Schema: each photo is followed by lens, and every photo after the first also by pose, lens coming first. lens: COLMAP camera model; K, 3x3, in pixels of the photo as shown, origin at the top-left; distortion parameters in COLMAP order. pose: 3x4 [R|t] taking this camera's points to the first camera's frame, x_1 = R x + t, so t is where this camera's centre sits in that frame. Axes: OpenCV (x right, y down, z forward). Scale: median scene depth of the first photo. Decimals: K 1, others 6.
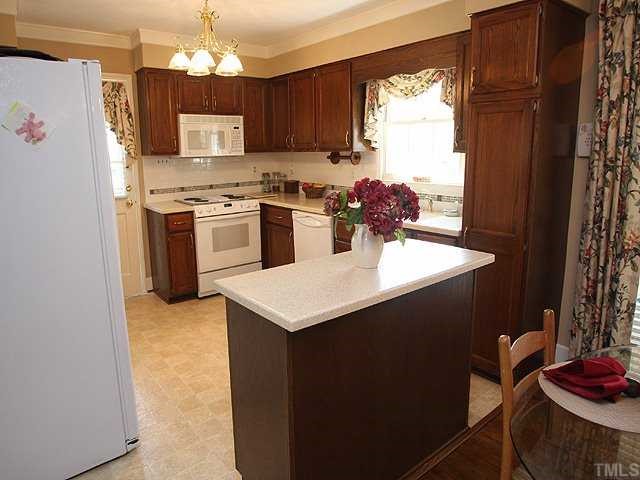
lens RADIAL K [[423.2, 0, 318.6], [0, 423.2, 227.7], [0, 0, 1]] dist [-0.056698, 0.002260]
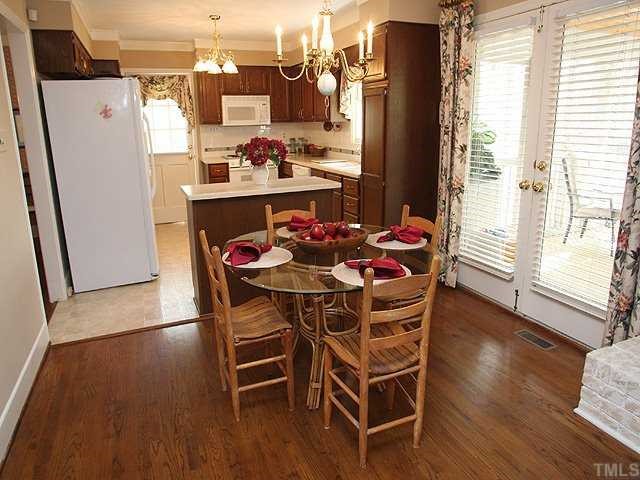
lens RADIAL K [[423.2, 0, 318.6], [0, 423.2, 227.7], [0, 0, 1]] dist [-0.056698, 0.002260]
pose [[0.964482, 0.064680, -0.256107, 0.397331], [-0.047076, 0.996125, 0.074287, 0.061339], [0.259919, -0.059592, 0.963790, -0.346255]]
